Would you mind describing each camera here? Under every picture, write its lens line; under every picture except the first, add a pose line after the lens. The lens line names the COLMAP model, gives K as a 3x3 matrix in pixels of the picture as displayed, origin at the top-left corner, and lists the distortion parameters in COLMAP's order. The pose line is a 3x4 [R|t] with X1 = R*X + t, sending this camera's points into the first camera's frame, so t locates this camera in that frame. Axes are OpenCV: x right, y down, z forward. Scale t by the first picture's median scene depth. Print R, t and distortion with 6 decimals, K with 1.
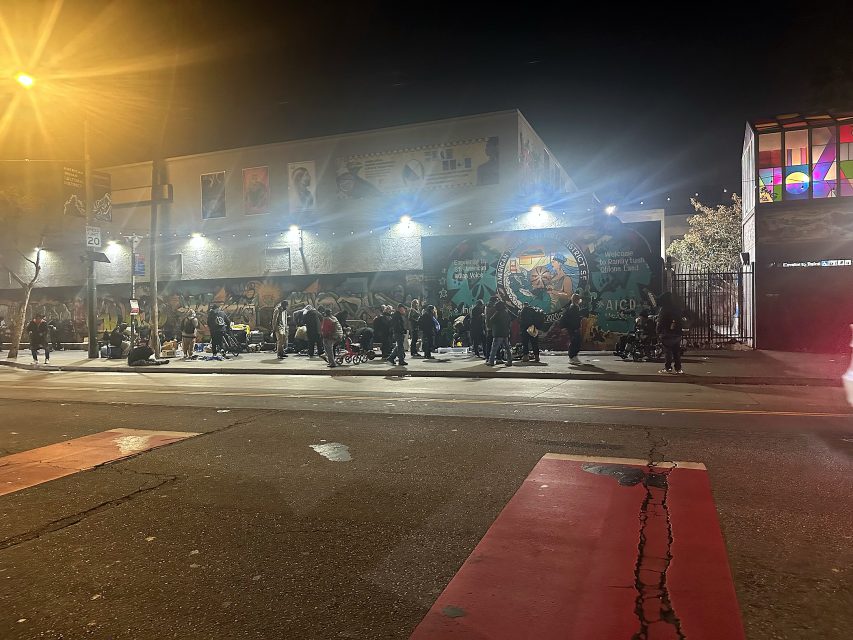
lens RADIAL K [[587.2, 0, 426.5], [0, 587.2, 320.0], [0, 0, 1]] dist [0.068819, -0.087564]
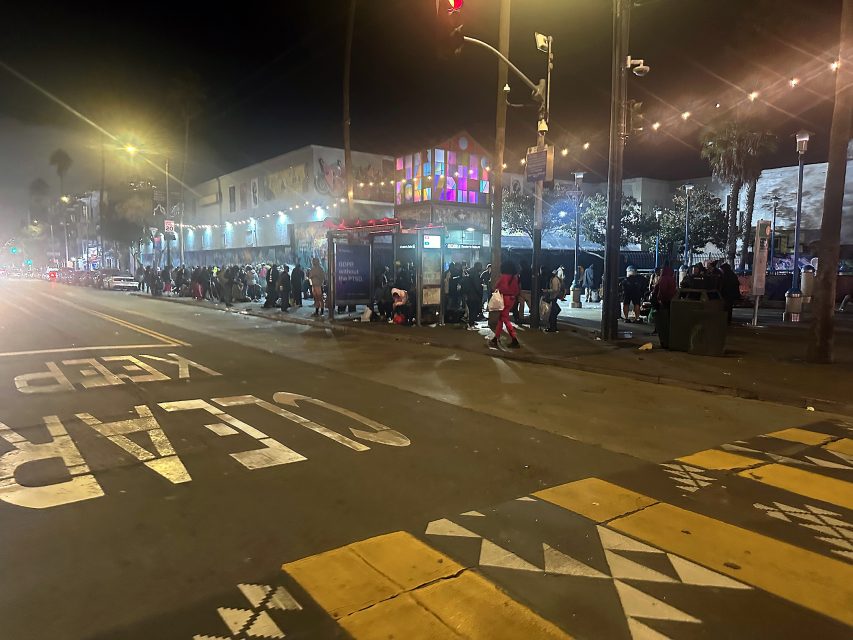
lens RADIAL K [[604.7, 0, 428.6], [0, 604.7, 339.7], [0, 0, 1]] dist [0.069053, -0.079230]
pose [[0.848993, 0.085304, -0.521473, 1.339871], [-0.027769, 0.992722, 0.117182, -0.035793], [0.527673, -0.085006, 0.845183, -0.272005]]
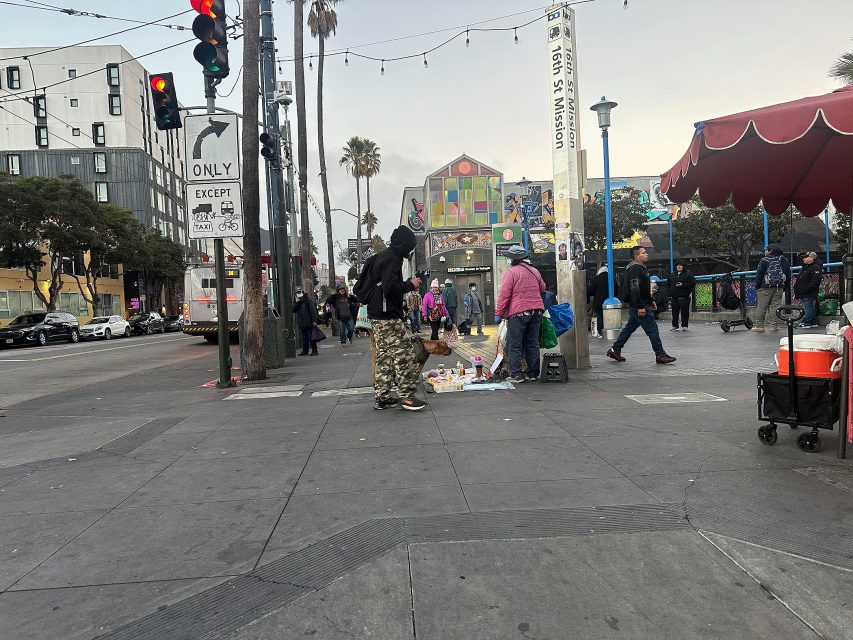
lens RADIAL K [[602.4, 0, 423.8], [0, 602.4, 334.0], [0, 0, 1]] dist [-0.004743, -0.007833]
pose [[0.414763, 0.041346, -0.908990, 1.828250], [0.028044, 0.997912, 0.058186, -0.026058], [0.909497, -0.049625, 0.412737, 0.303389]]
